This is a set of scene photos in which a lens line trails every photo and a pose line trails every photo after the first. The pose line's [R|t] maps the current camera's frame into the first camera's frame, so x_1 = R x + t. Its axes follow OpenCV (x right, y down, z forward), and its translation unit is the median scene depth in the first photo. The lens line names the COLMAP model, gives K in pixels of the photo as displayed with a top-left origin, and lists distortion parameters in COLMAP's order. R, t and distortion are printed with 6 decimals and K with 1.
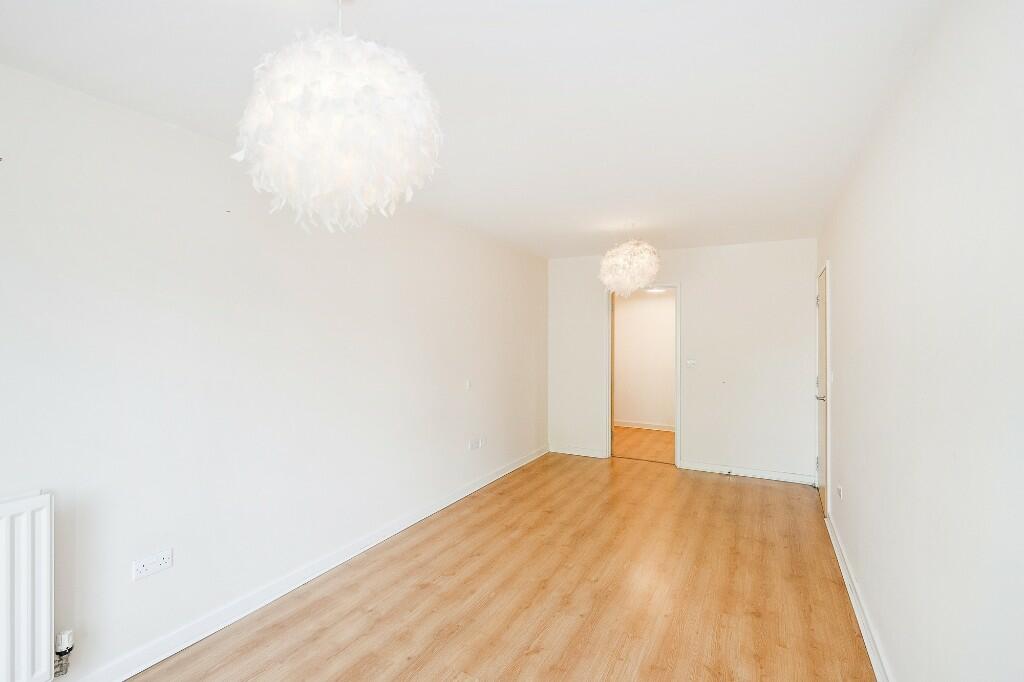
lens RADIAL K [[451.5, 0, 514.6], [0, 451.5, 332.7], [0, 0, 1]] dist [-0.001280, -0.000521]
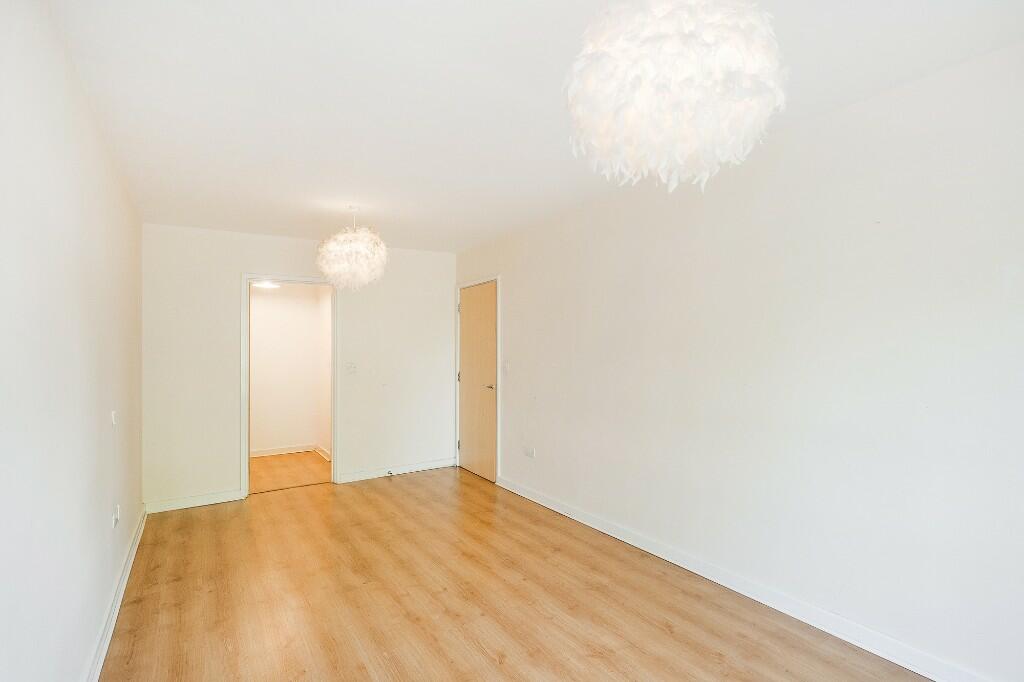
lens RADIAL K [[510.7, 0, 517.5], [0, 510.7, 344.5], [0, 0, 1]] dist [-0.000137, -0.000335]
pose [[0.487340, -0.003861, 0.873204, -0.507895], [0.007805, 0.999970, 0.000066, 0.031764], [-0.873177, 0.006784, 0.487356, 0.262277]]
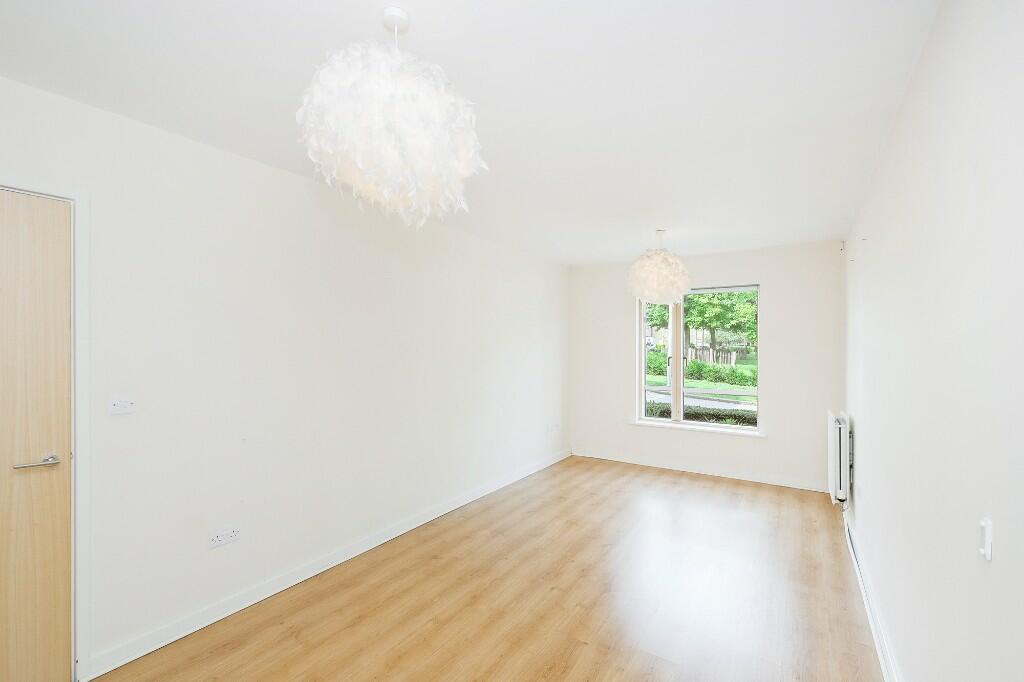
lens RADIAL K [[451.5, 0, 513.9], [0, 451.5, 345.8], [0, 0, 1]] dist [-0.001280, -0.000521]
pose [[-0.997433, 0.001366, 0.071593, 0.146417], [0.000859, 0.999974, -0.007115, 0.023125], [-0.071601, -0.007035, -0.997409, 1.500646]]
